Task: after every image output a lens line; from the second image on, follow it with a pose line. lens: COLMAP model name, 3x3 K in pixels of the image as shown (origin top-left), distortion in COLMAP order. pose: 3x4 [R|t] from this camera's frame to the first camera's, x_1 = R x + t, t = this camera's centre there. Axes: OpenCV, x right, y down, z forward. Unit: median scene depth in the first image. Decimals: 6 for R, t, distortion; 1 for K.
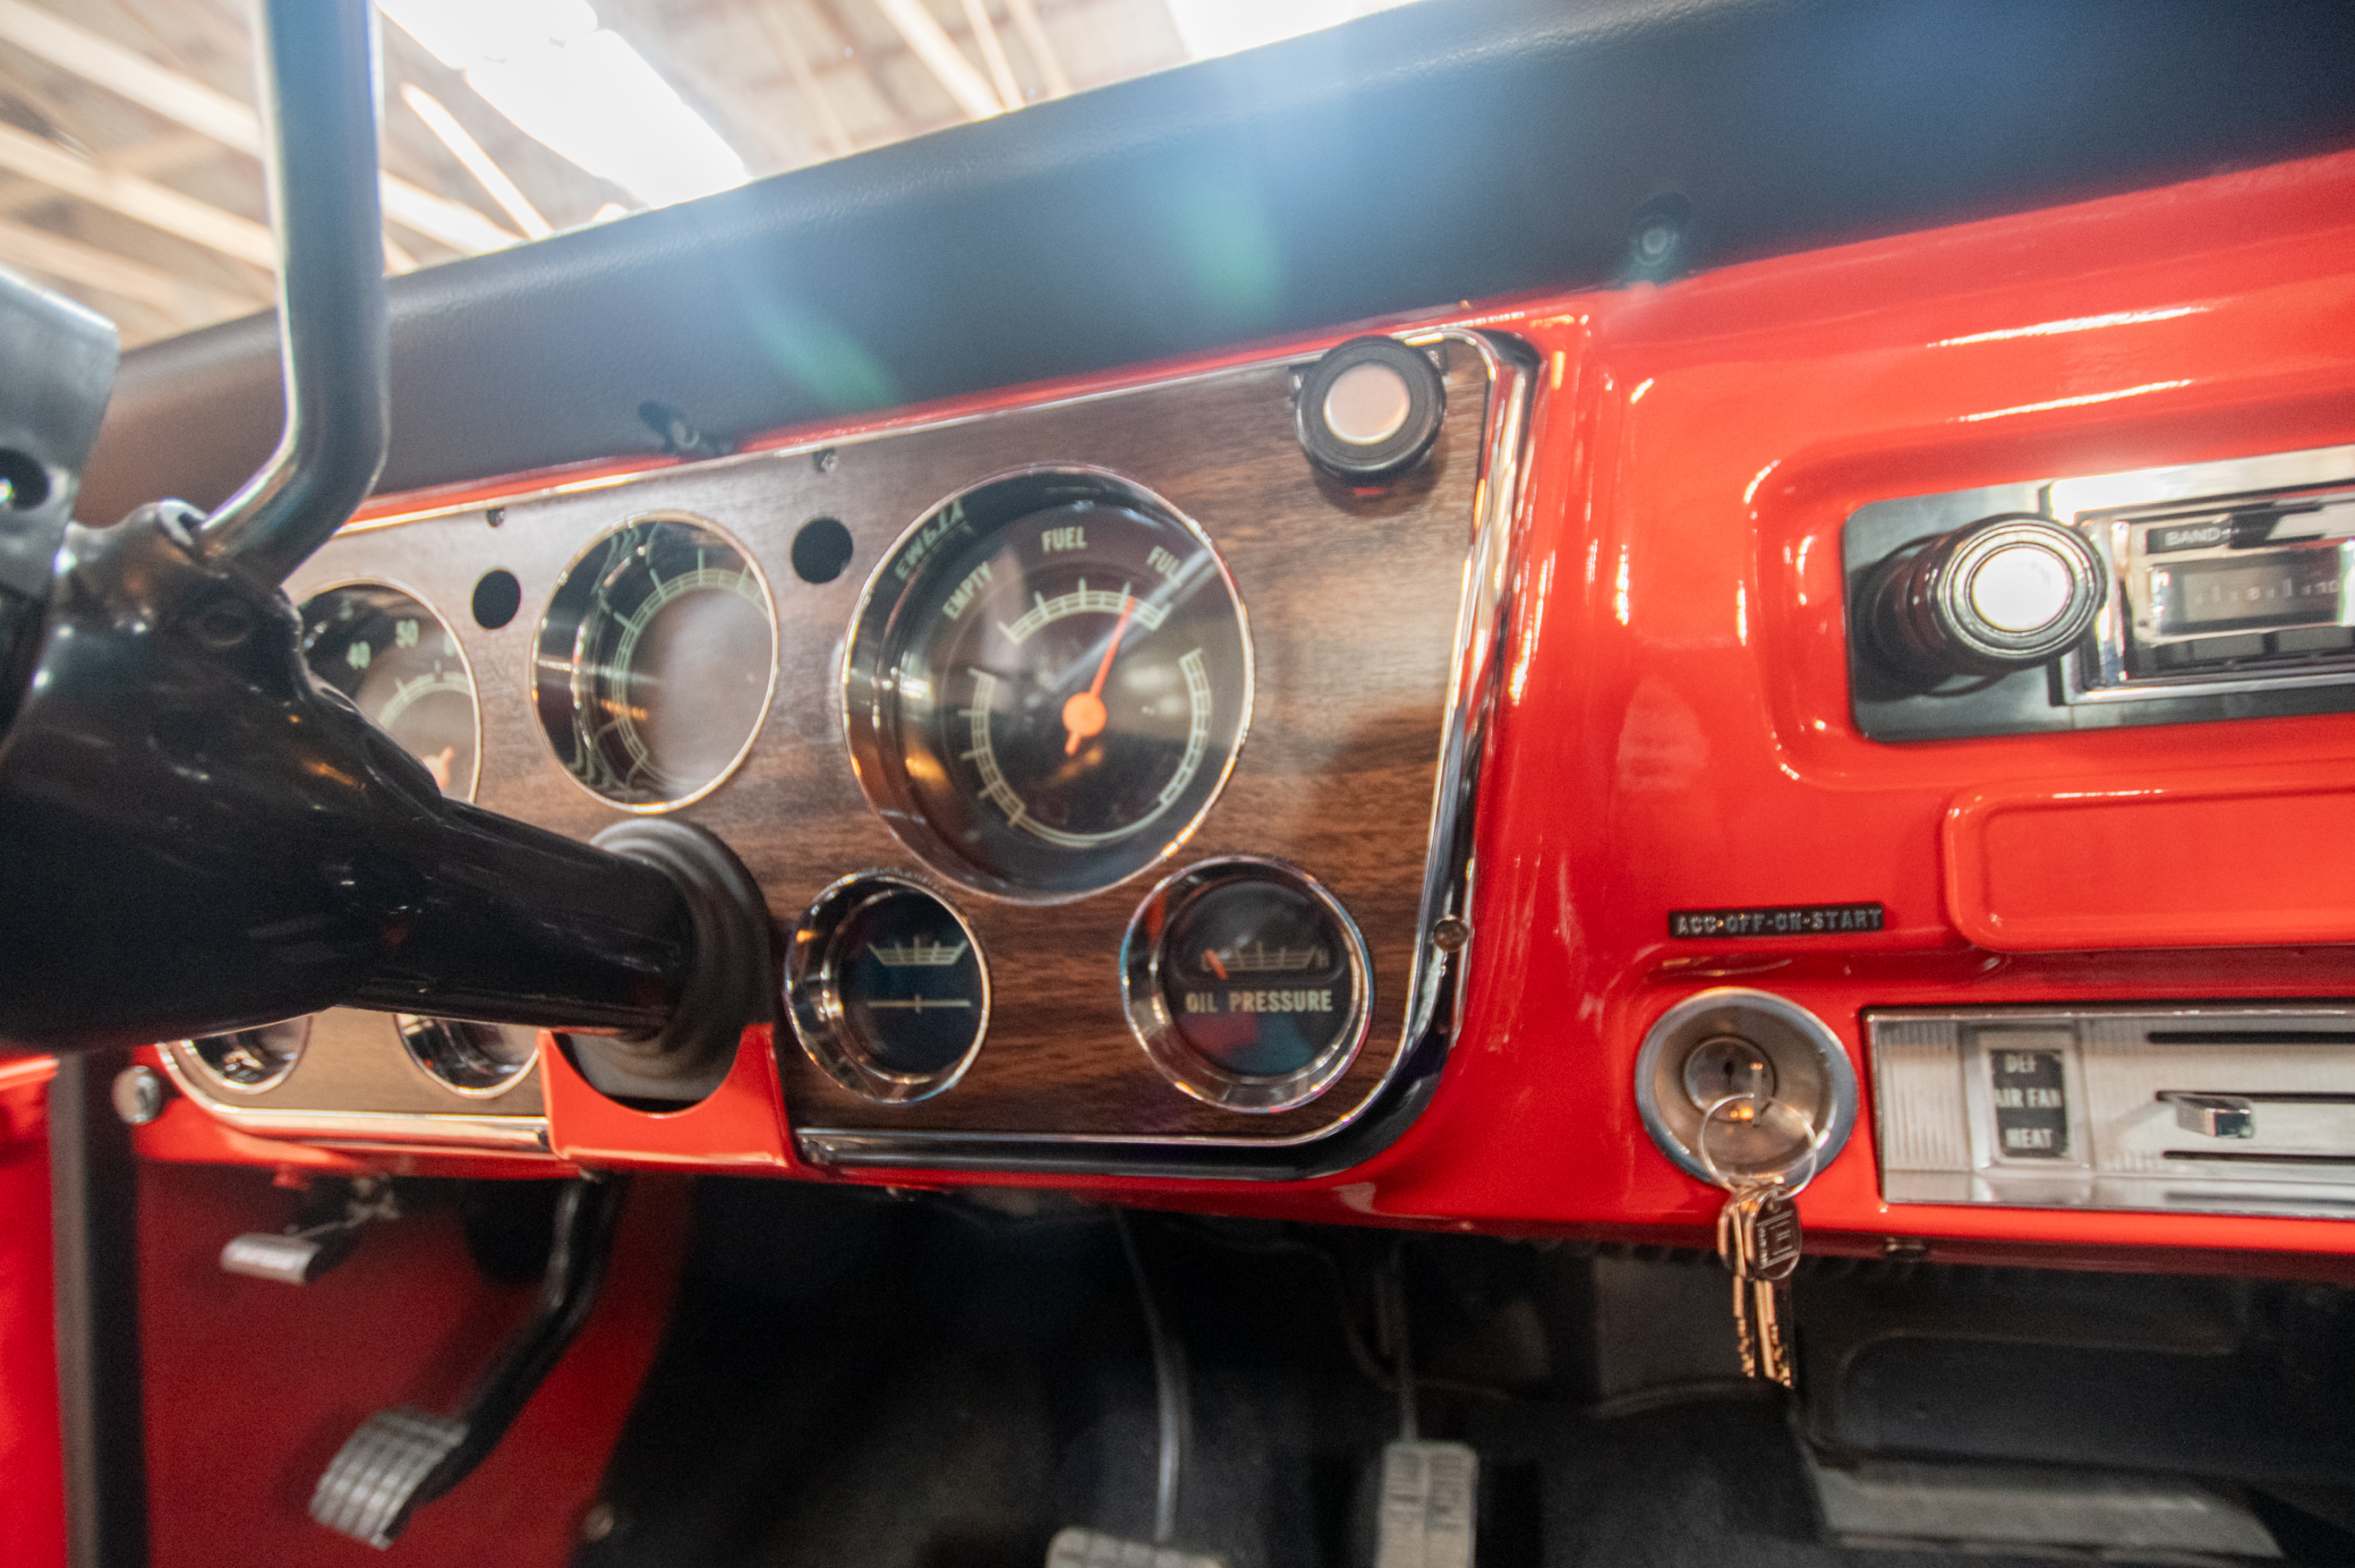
lens RADIAL K [[1020.1, 0, 1190.5], [0, 1020.1, 789.5], [0, 0, 1]] dist [-0.006111, 0.000766]
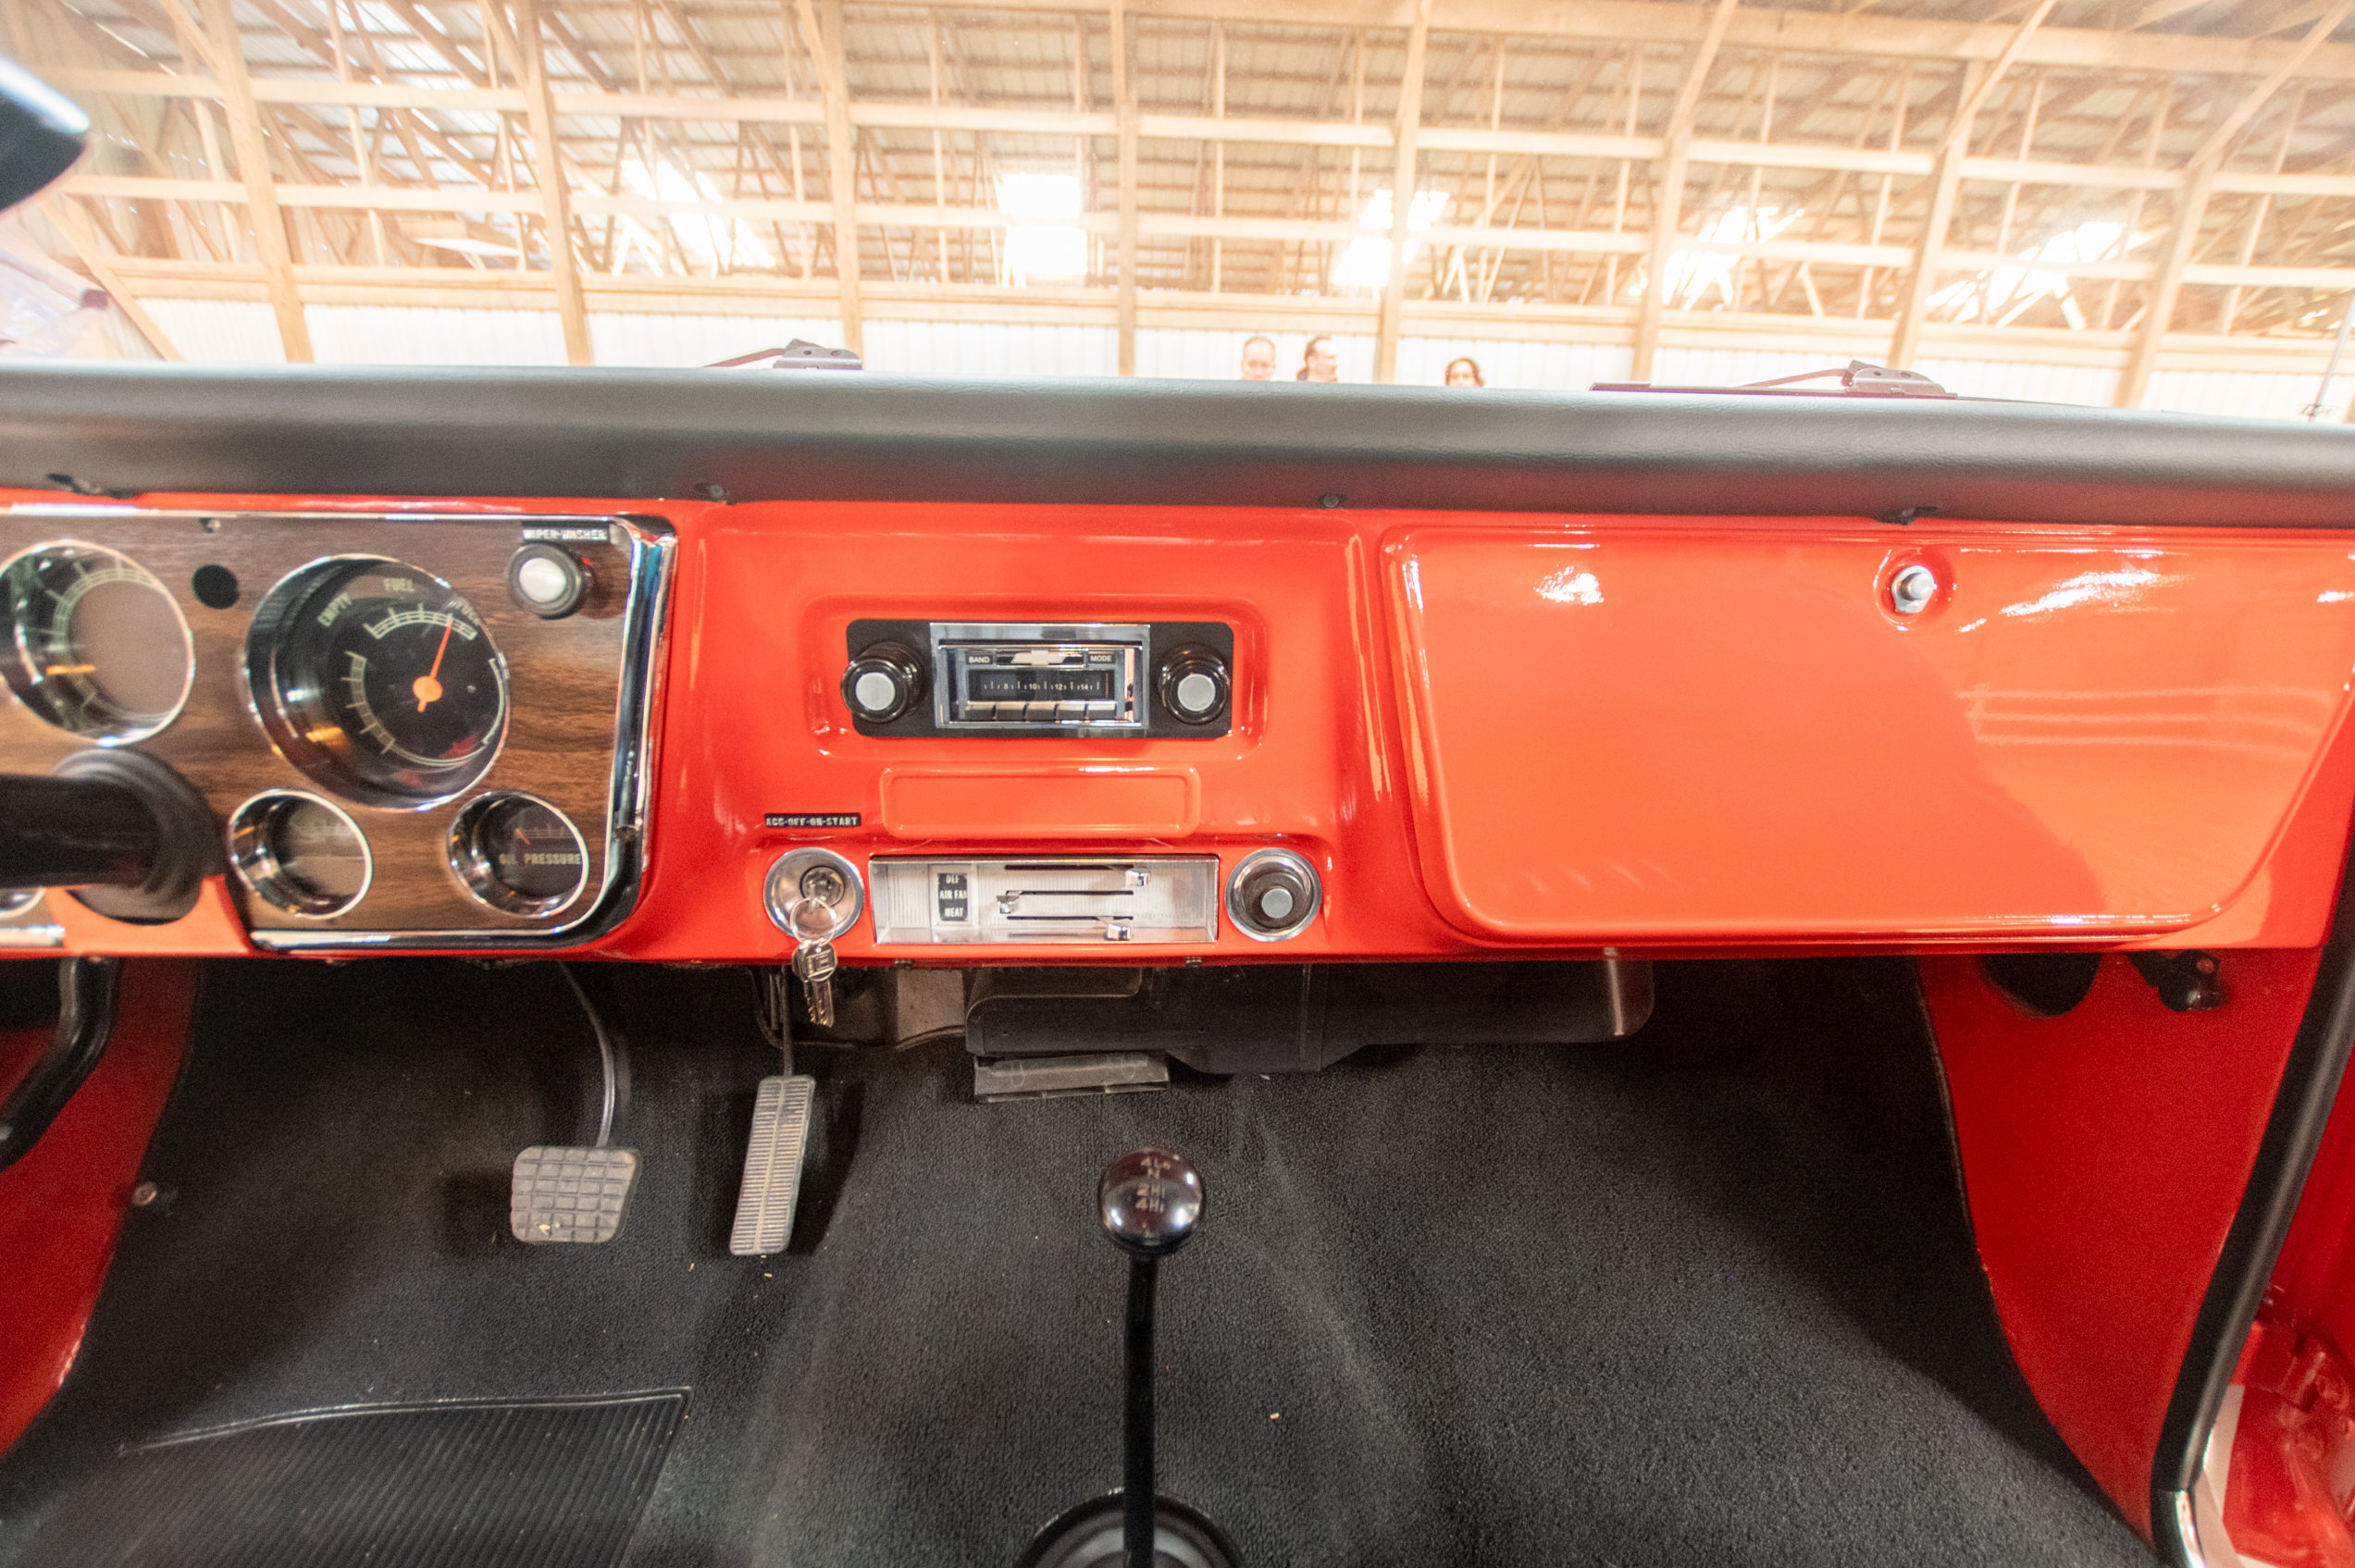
lens RADIAL K [[1059.2, 0, 1186.0], [0, 1059.2, 787.5], [0, 0, 1]] dist [-0.003181, 0.000421]
pose [[0.951199, -0.004762, 0.308541, 0.556439], [-0.079998, 0.961891, 0.261471, -0.485760], [-0.298027, -0.273393, 0.914569, -1.016069]]
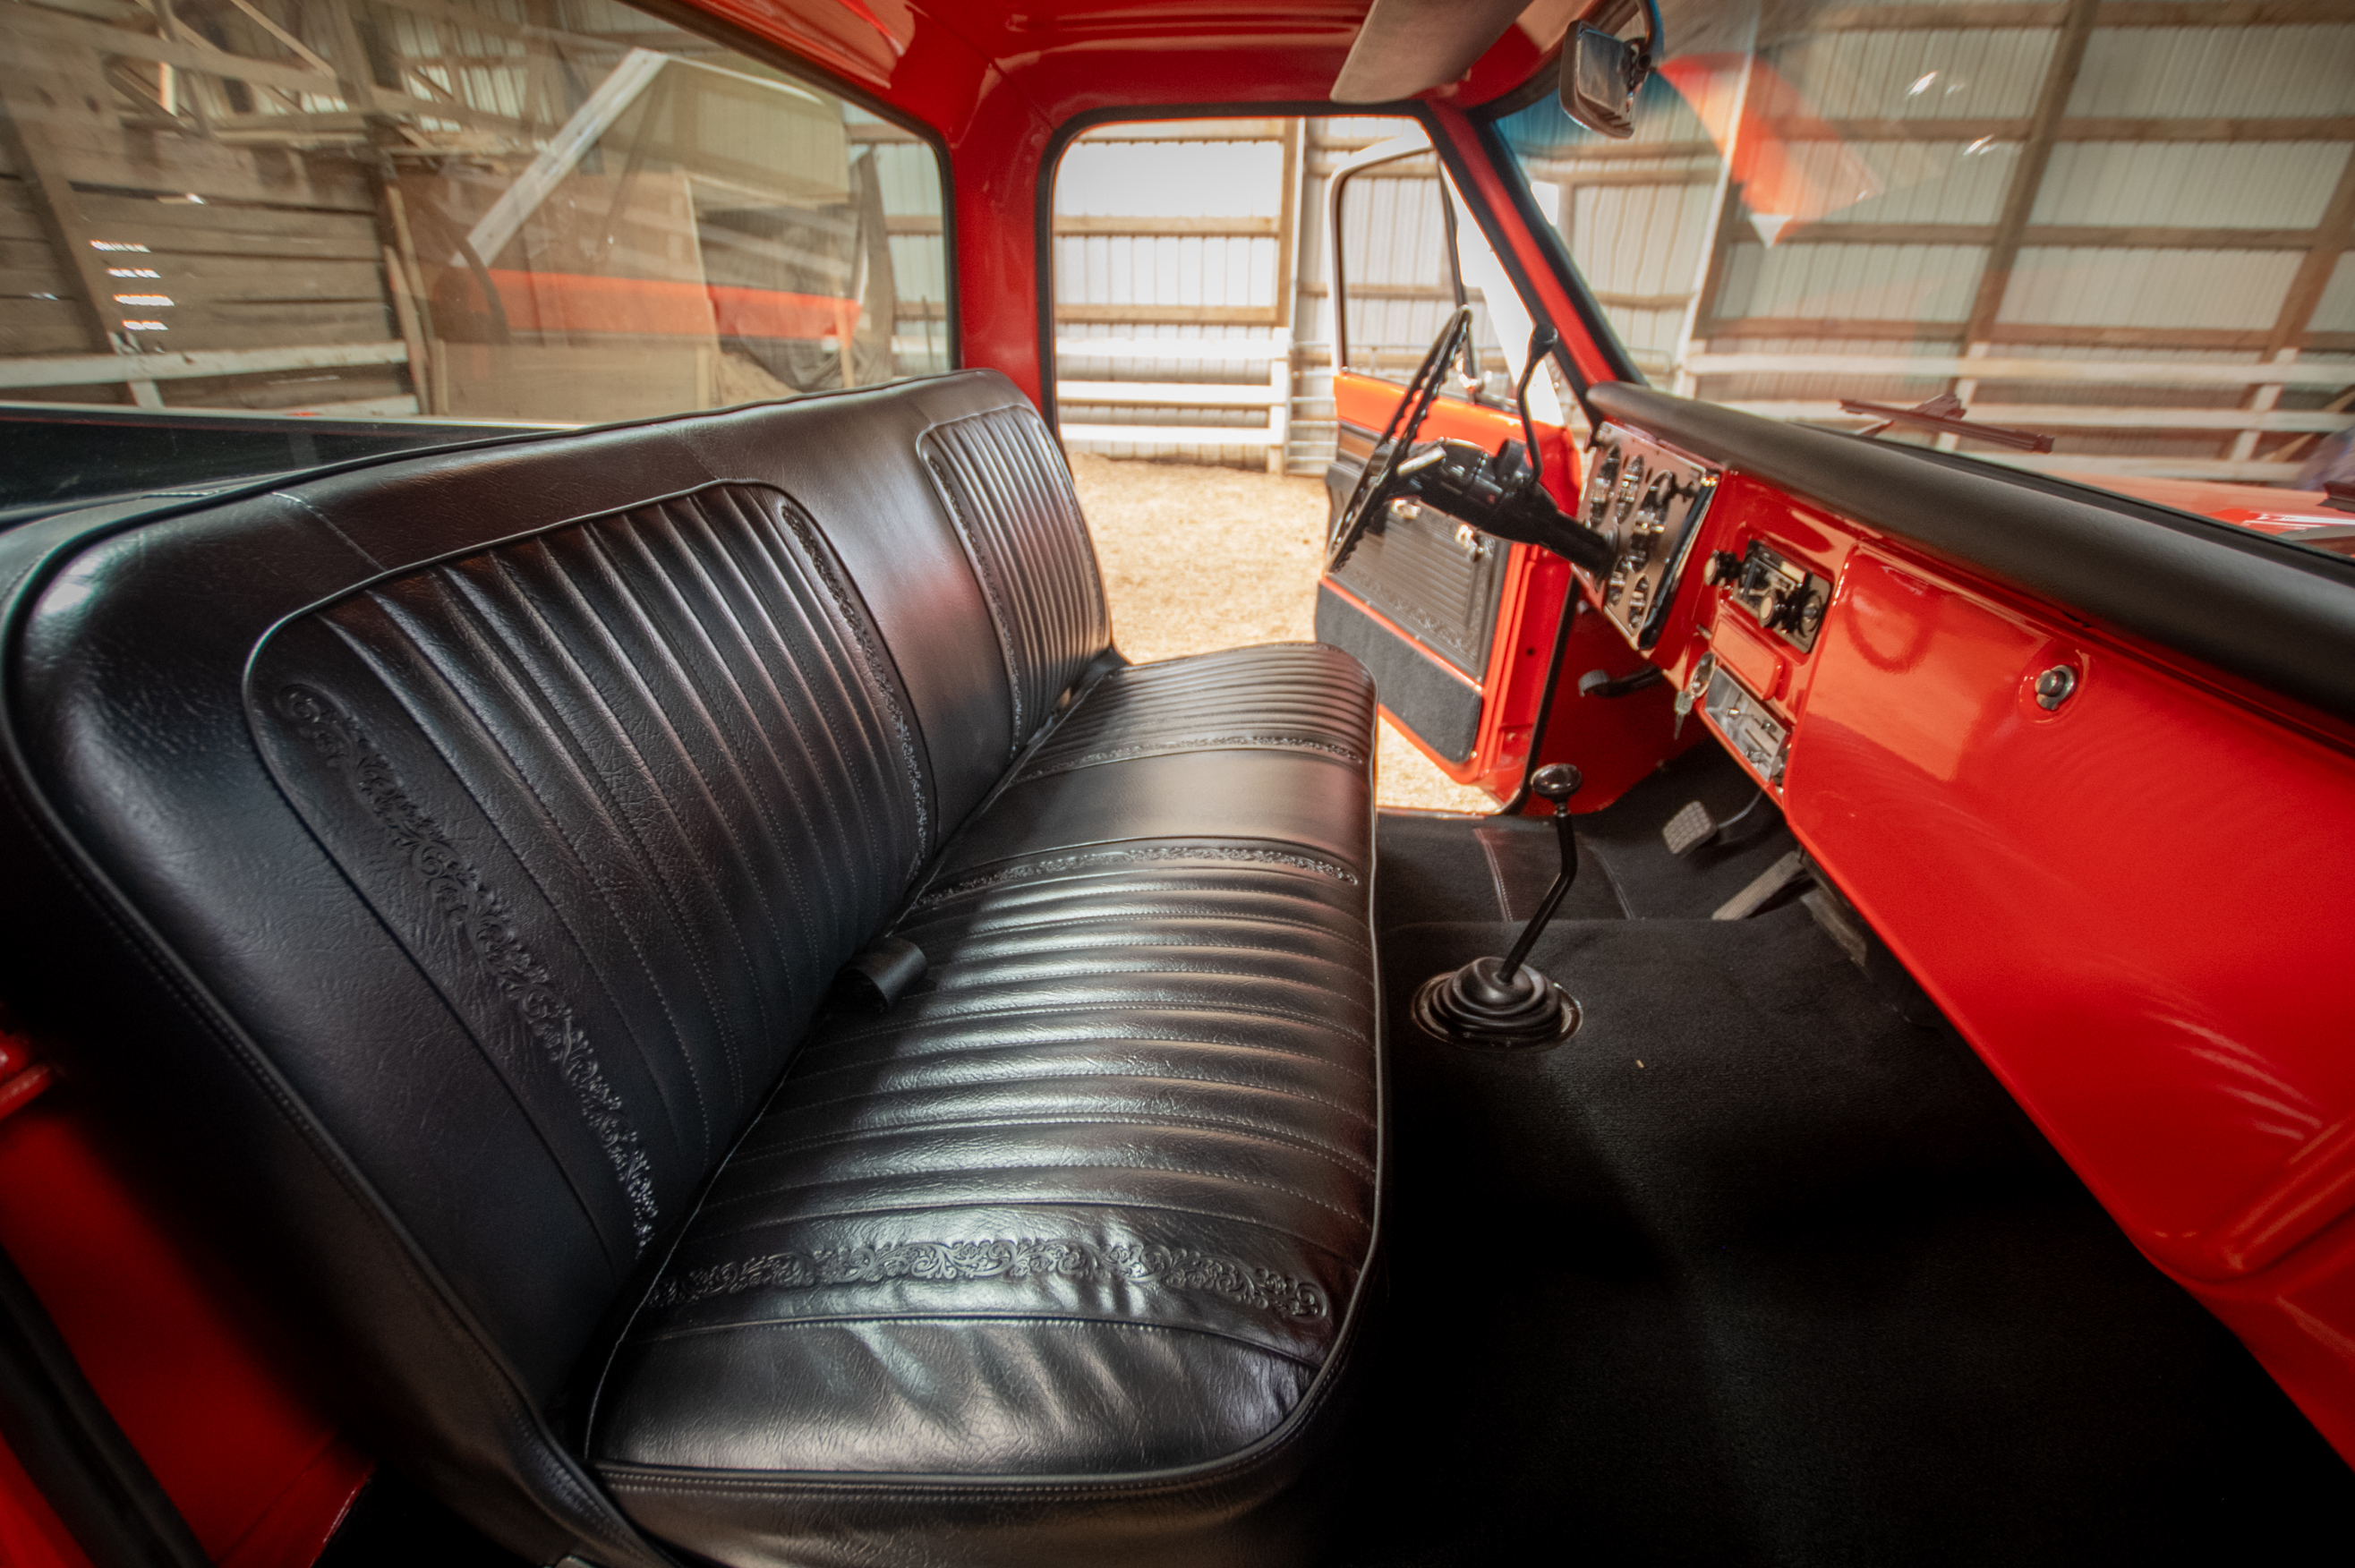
lens RADIAL K [[1022.8, 0, 1180.6], [0, 1022.8, 793.0], [0, 0, 1]] dist [-0.002199, 0.000126]
pose [[0.098645, 0.504258, -0.857901, 3.731042], [-0.086836, 0.863179, 0.497375, -1.038234], [0.991327, 0.025433, 0.128936, -1.423720]]
